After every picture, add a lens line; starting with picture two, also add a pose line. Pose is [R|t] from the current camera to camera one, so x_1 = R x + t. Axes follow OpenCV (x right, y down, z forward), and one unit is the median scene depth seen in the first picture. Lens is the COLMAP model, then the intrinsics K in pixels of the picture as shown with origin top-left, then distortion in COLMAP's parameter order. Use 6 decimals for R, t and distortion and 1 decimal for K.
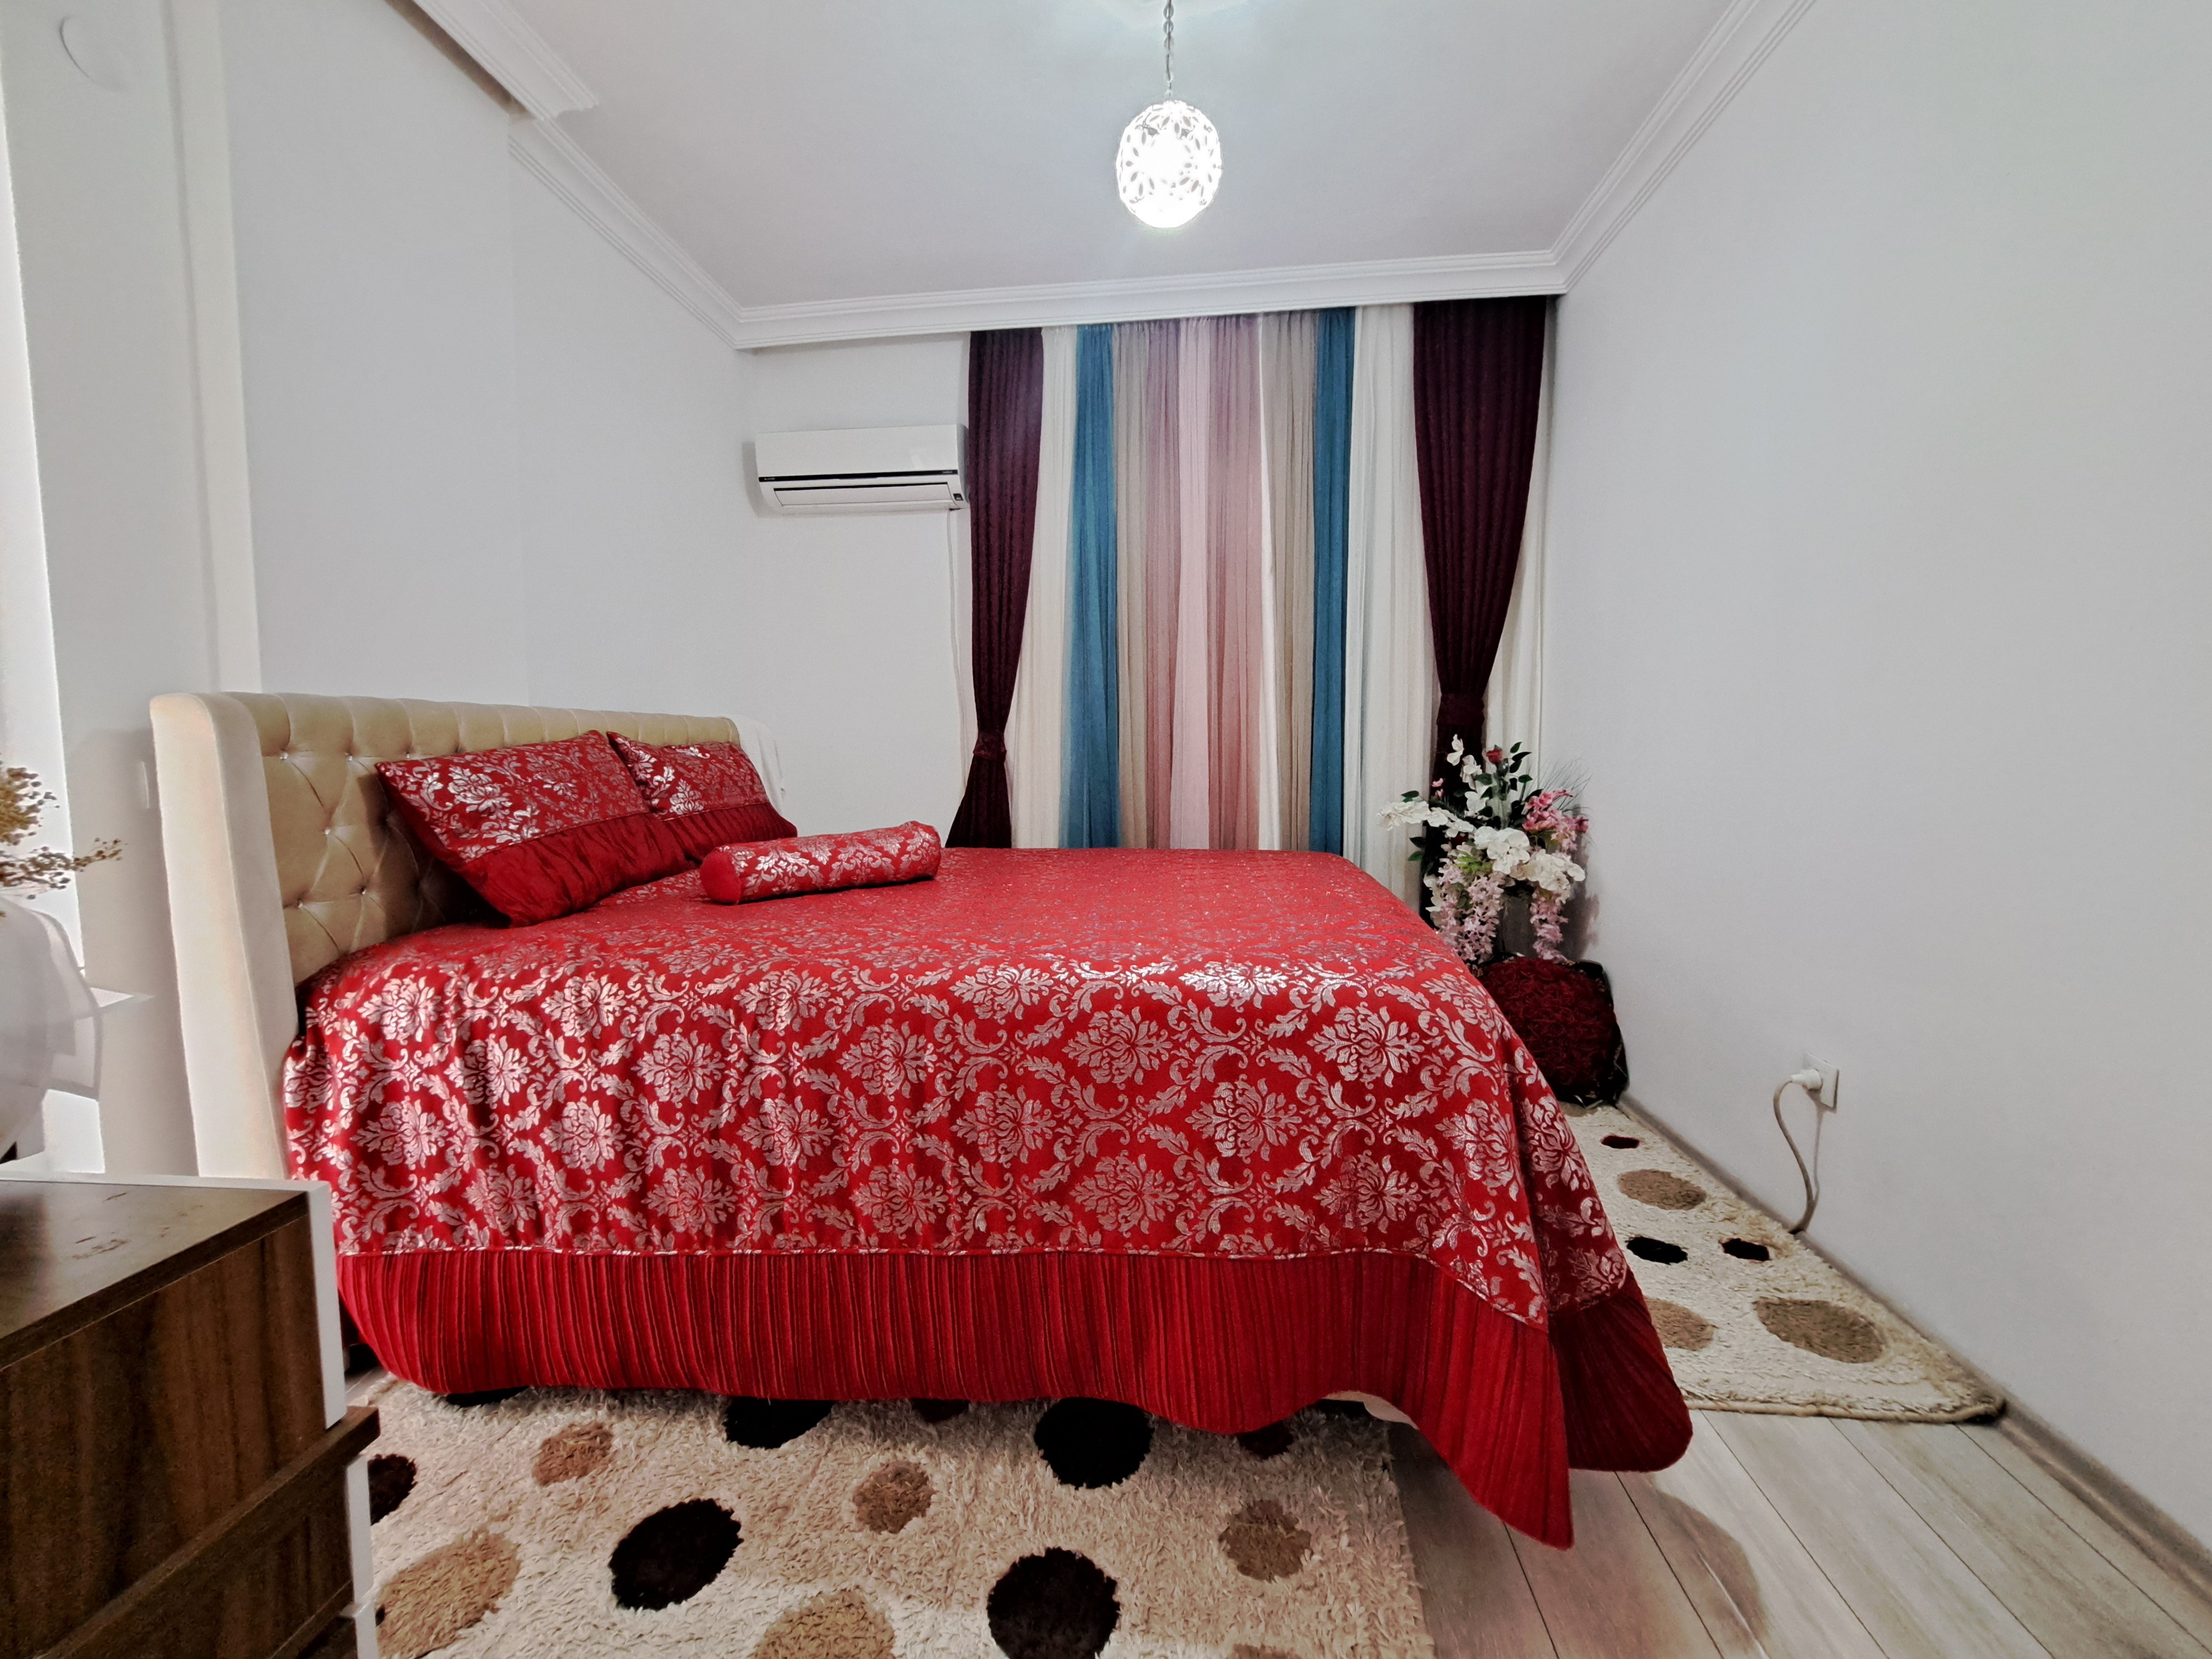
lens RADIAL K [[886.1, 0, 1102.7], [0, 886.1, 835.5], [0, 0, 1]] dist [-0.014070, -0.000512]
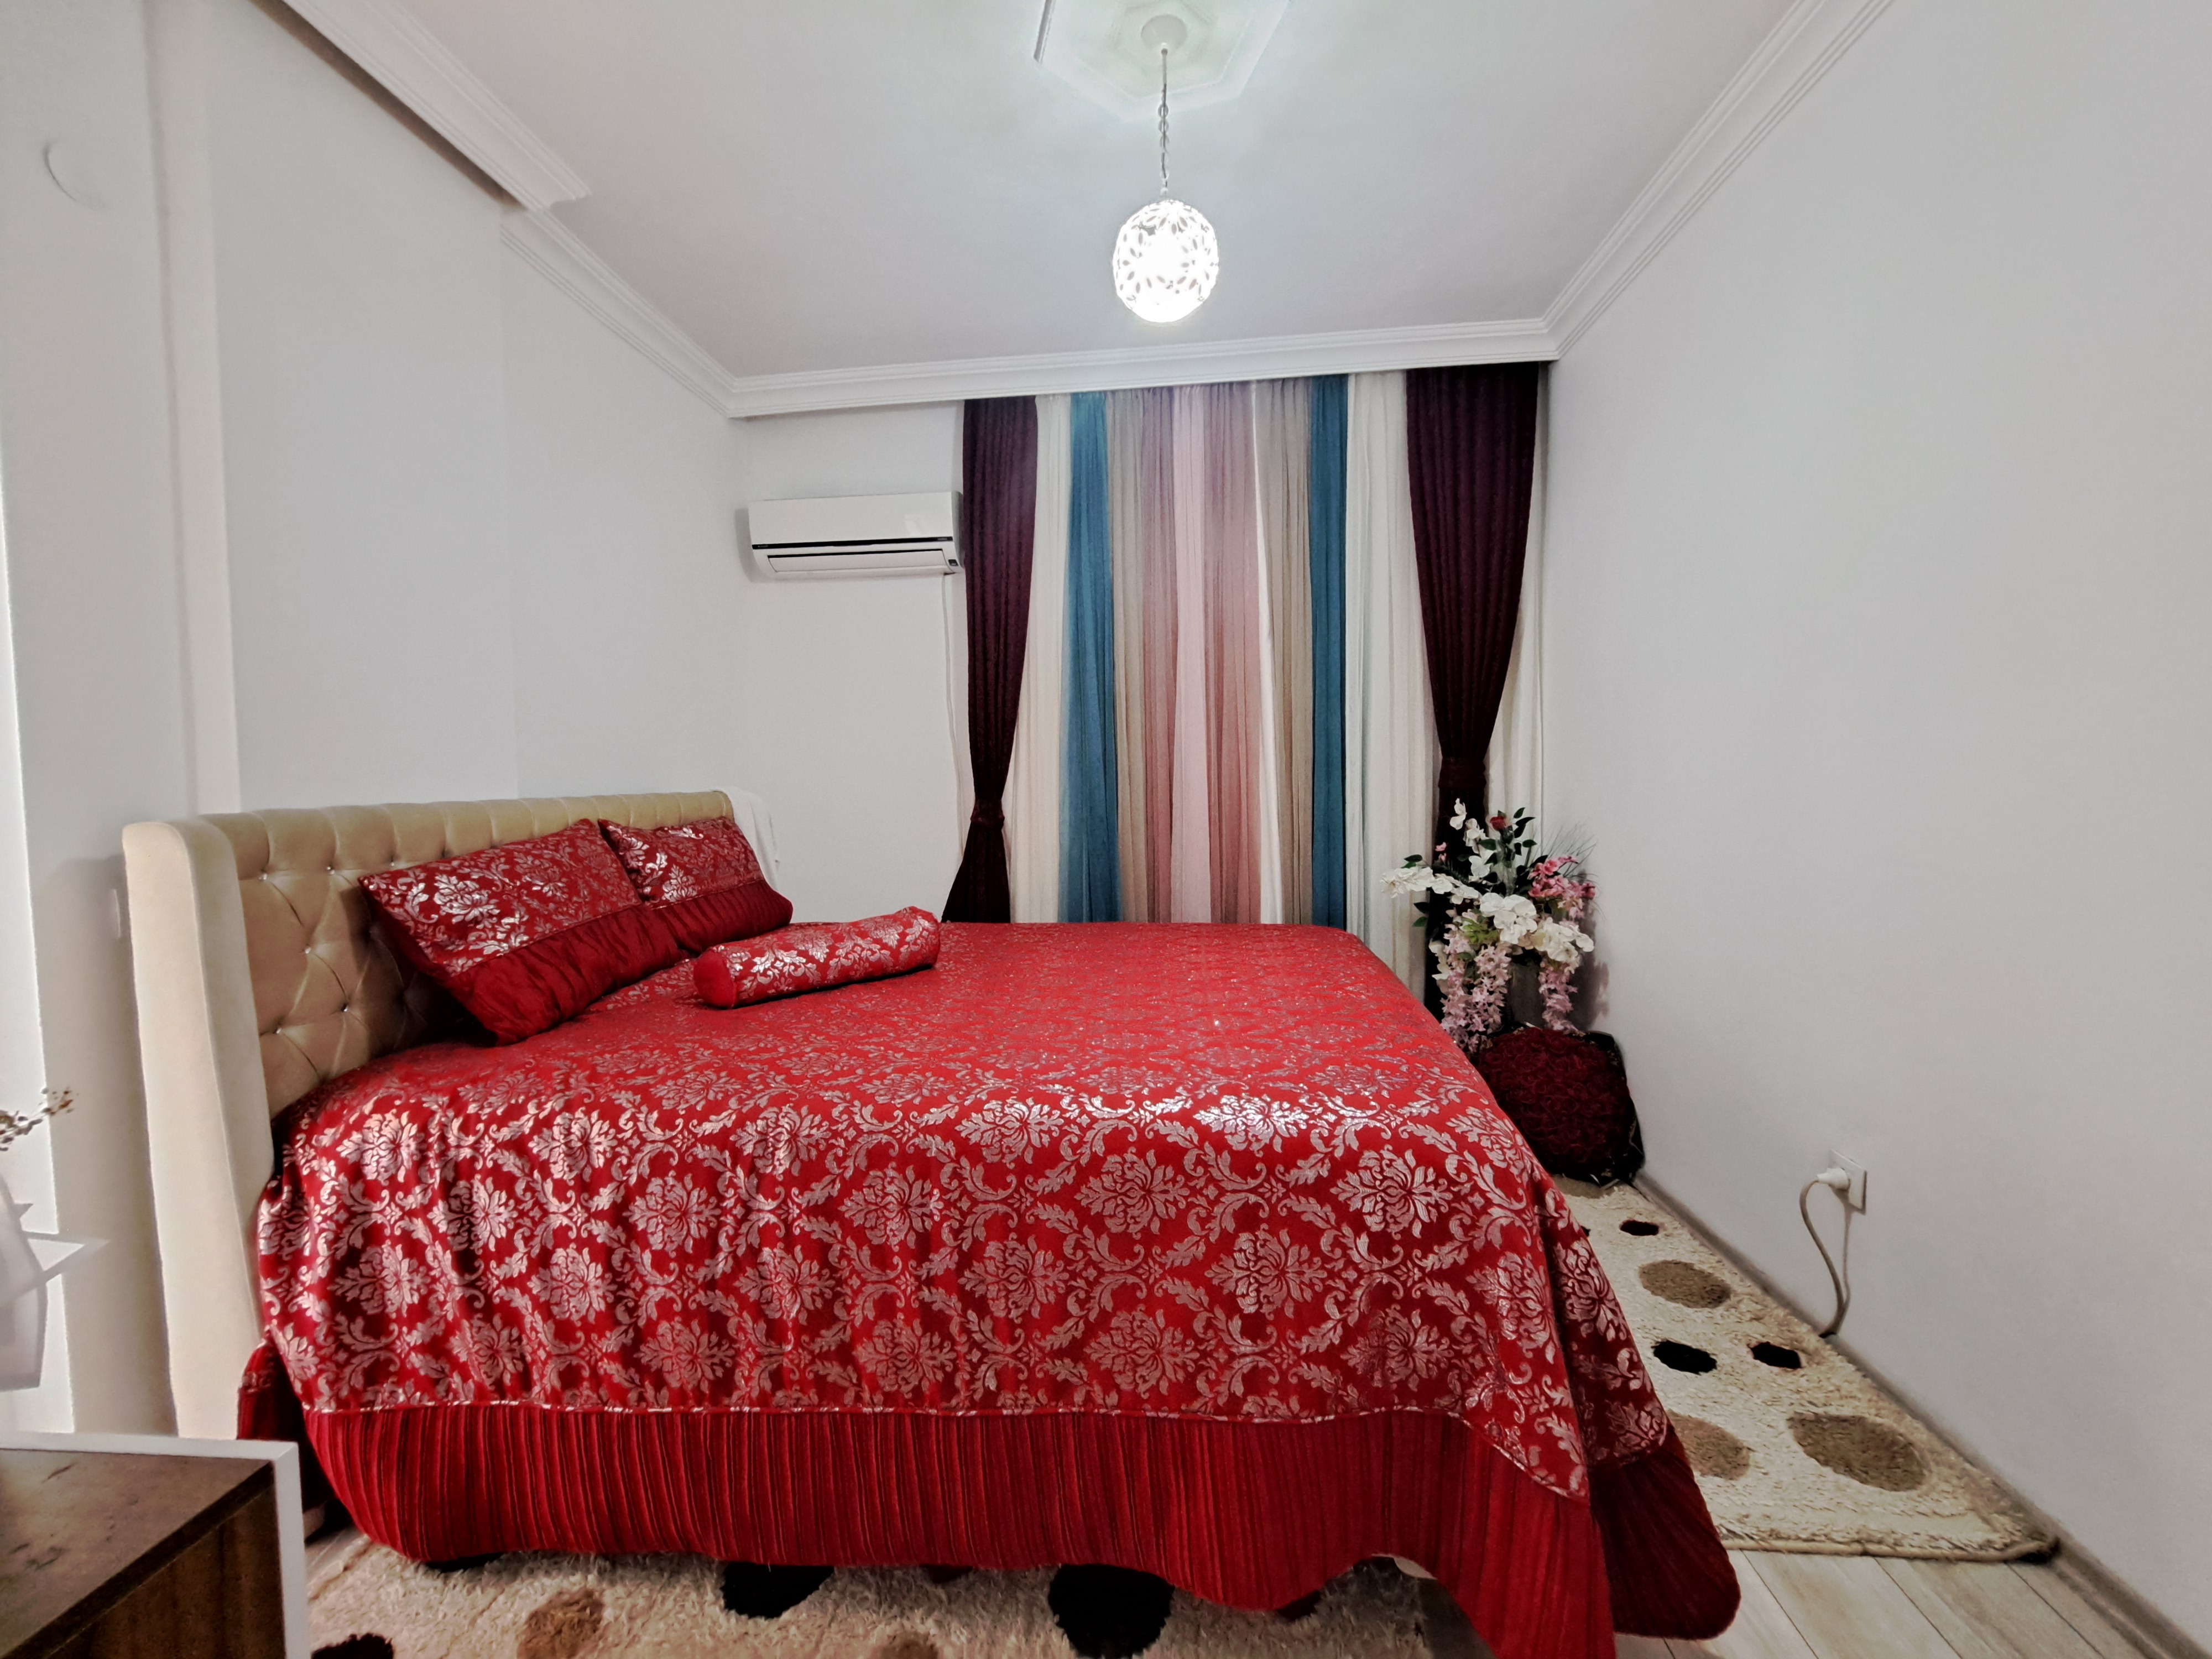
lens RADIAL K [[886.1, 0, 1102.1], [0, 886.1, 833.6], [0, 0, 1]] dist [-0.014070, -0.000512]
pose [[0.999898, -0.012175, 0.007505, -0.016109], [0.012388, 0.999500, -0.029099, -0.109565], [-0.007147, 0.029189, 0.999548, 0.028051]]
